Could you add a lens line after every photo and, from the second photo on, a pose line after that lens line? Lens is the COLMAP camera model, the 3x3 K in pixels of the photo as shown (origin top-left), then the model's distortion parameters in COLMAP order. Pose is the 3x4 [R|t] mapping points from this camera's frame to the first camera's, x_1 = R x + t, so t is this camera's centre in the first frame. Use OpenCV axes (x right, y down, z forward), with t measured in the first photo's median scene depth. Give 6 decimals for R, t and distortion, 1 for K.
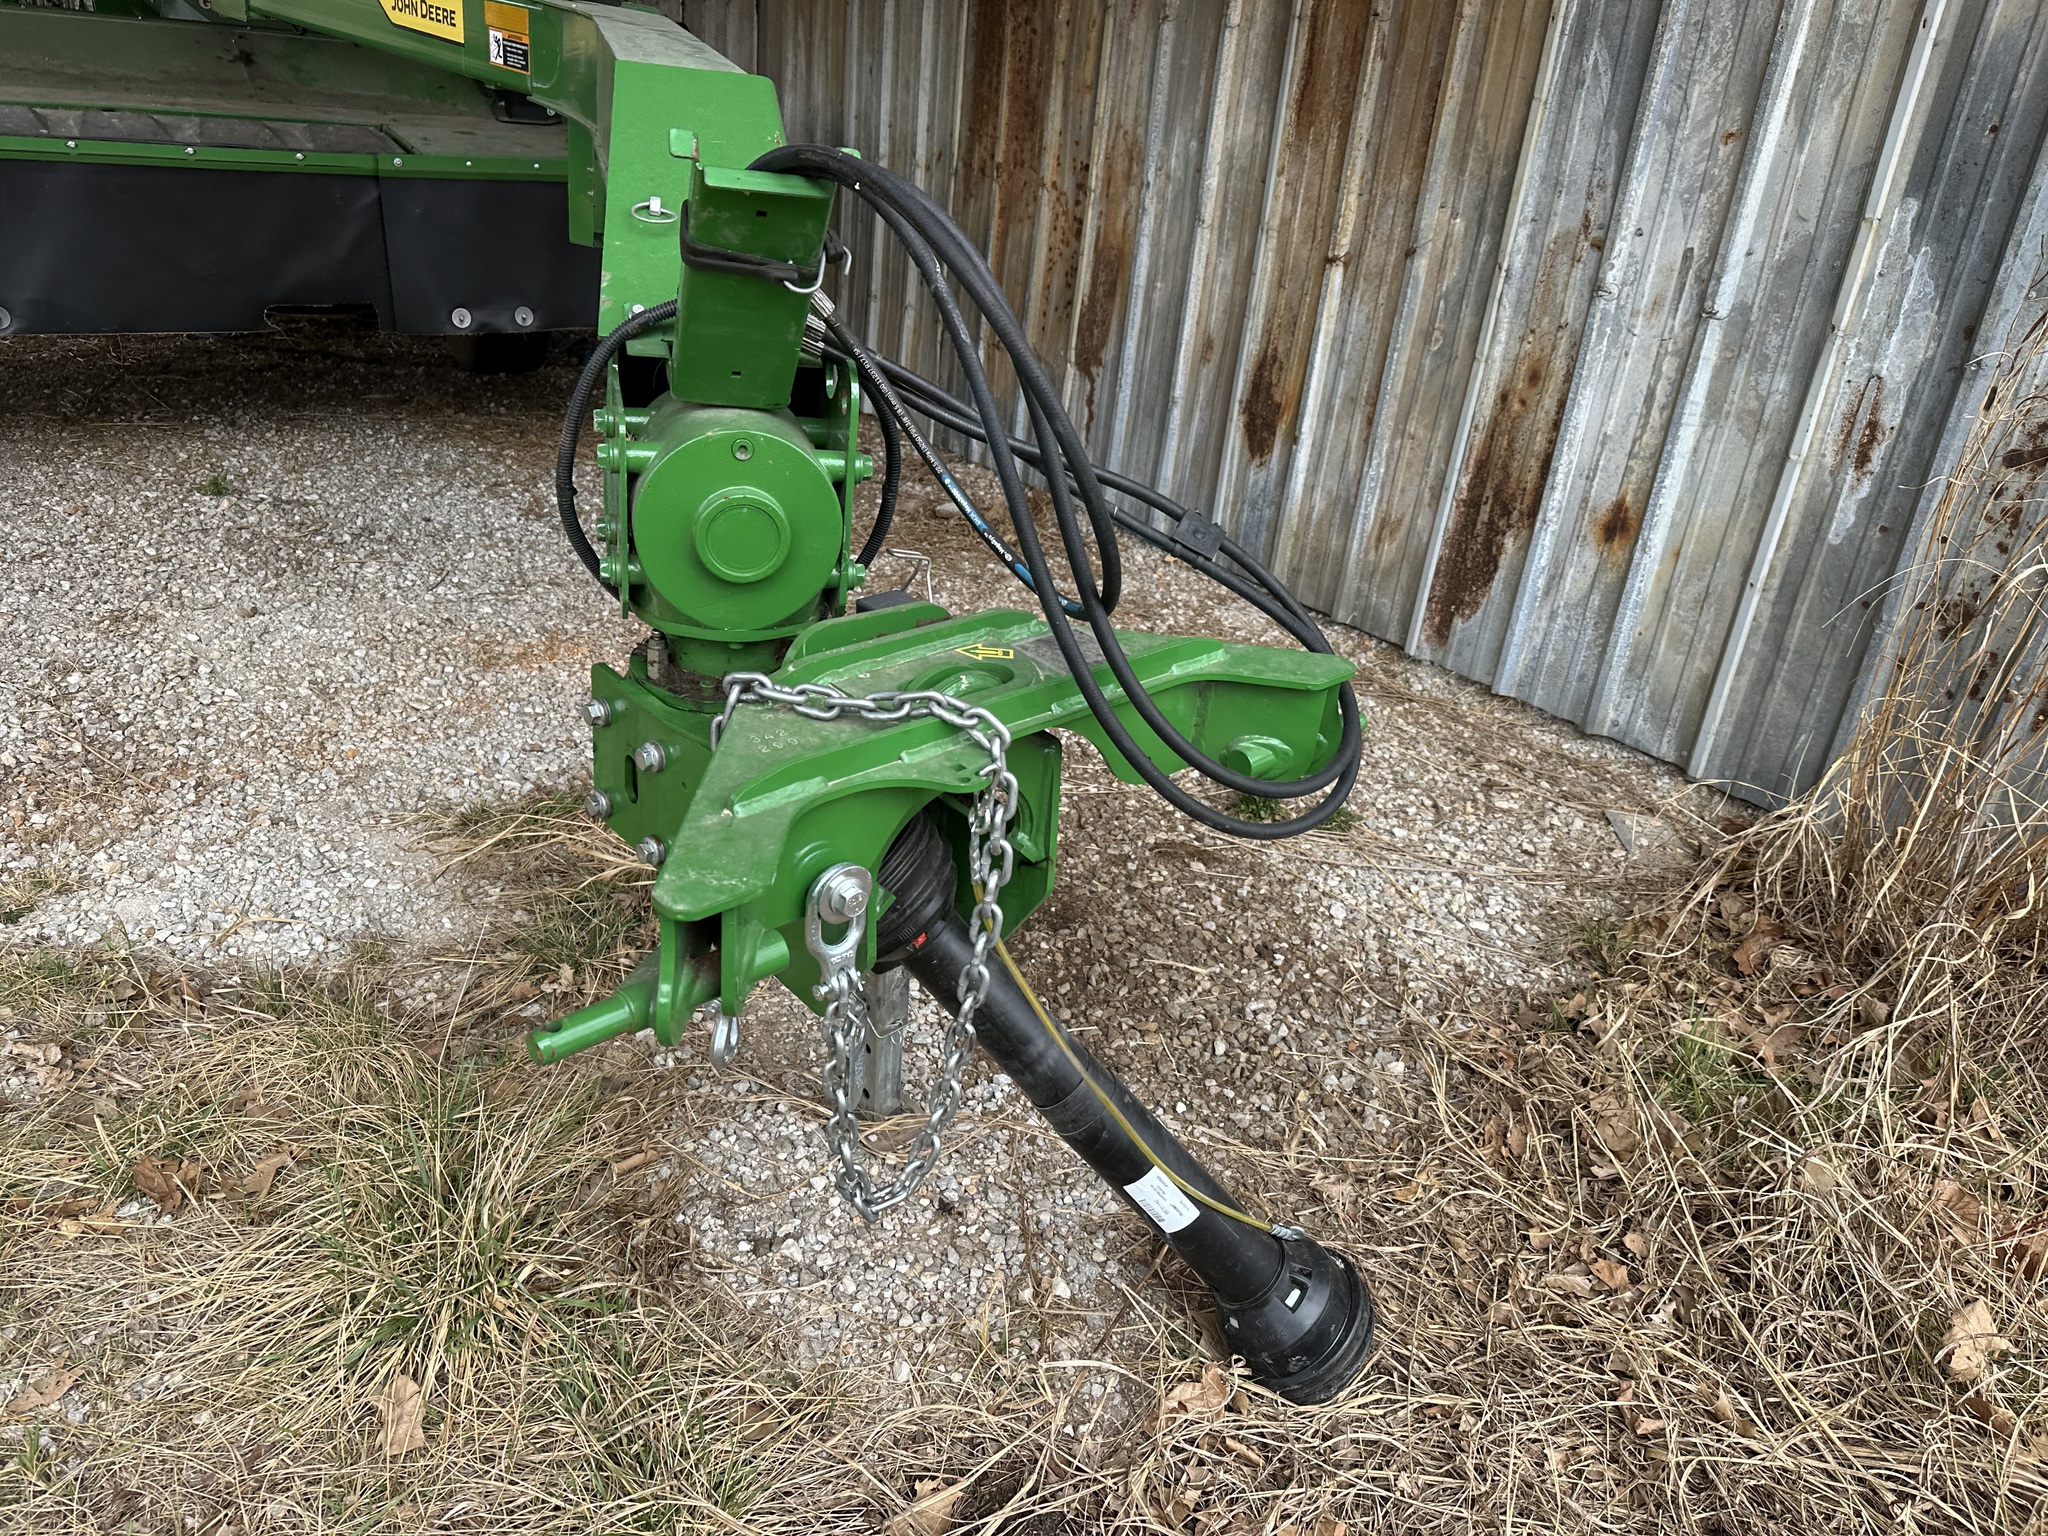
lens RADIAL K [[1465.6, 0, 1004.3], [0, 1465.6, 721.3], [0, 0, 1]] dist [0.092163, -0.113651]
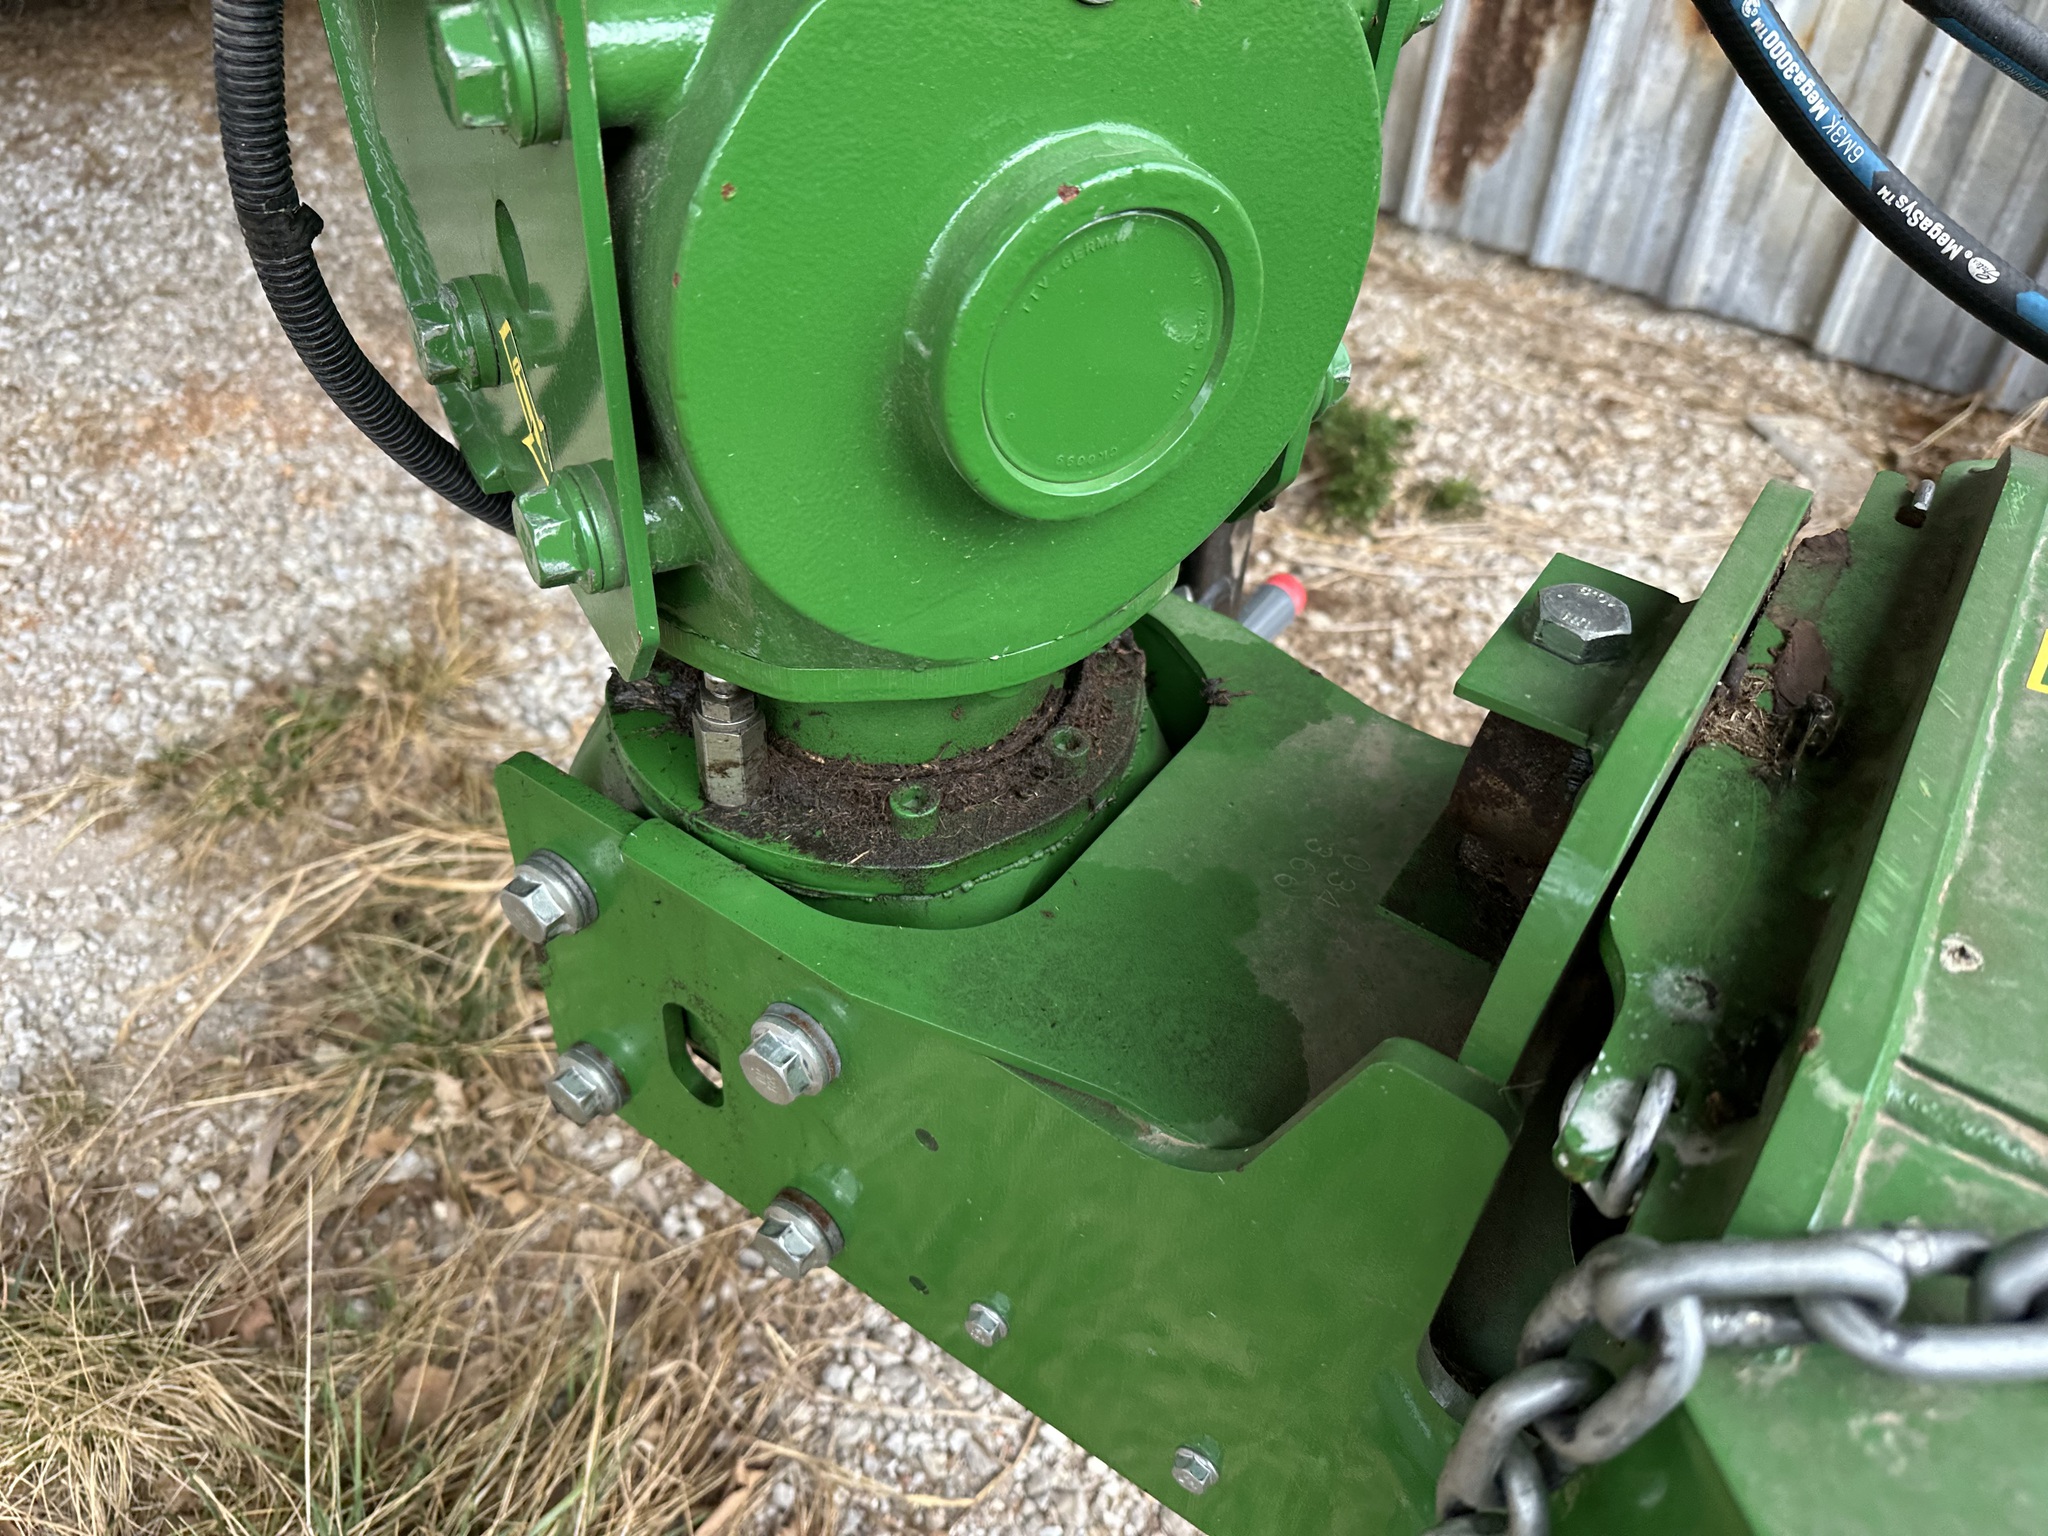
lens RADIAL K [[1518.1, 0, 1024.0], [0, 1518.1, 768.0], [0, 0, 1]] dist [-0.028731, 0.013346]
pose [[0.969193, -0.192415, 0.153755, -0.094040], [0.138476, 0.941941, 0.305895, -0.052875], [-0.203687, -0.275180, 0.939568, 0.286320]]
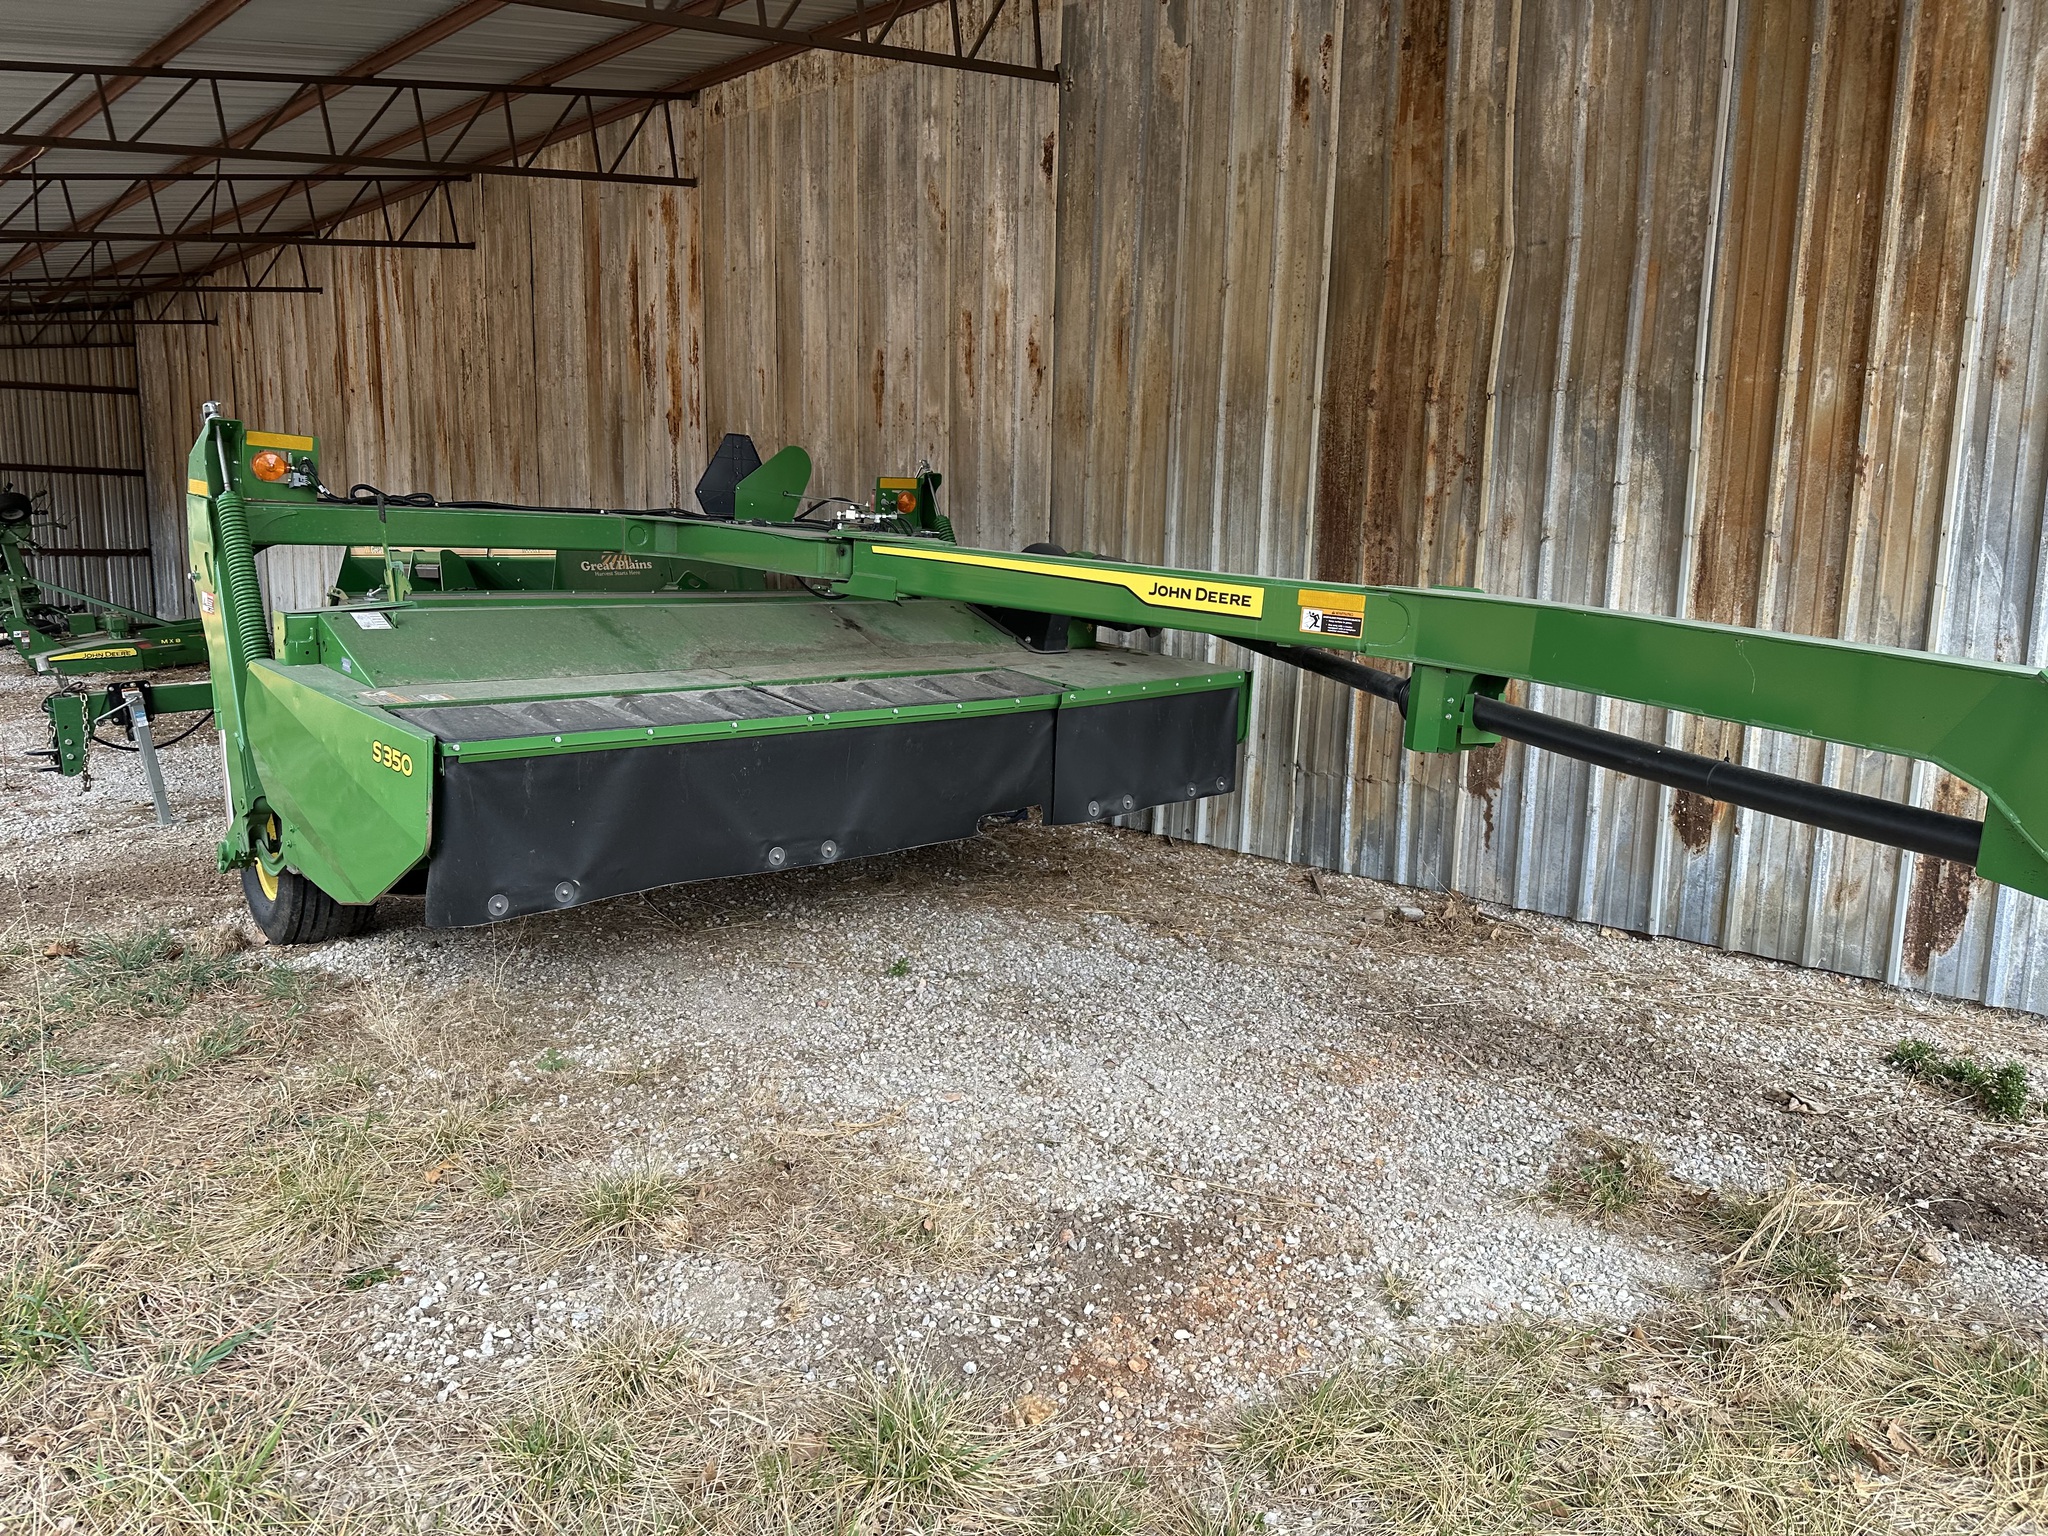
lens RADIAL K [[1414.5, 0, 979.2], [0, 1414.5, 765.0], [0, 0, 1]] dist [0.000603, -0.008463]
pose [[0.985930, -0.101460, 0.132849, -0.748997], [0.130077, 0.964814, -0.228502, -0.059912], [-0.104990, 0.242567, 0.964437, -0.170955]]
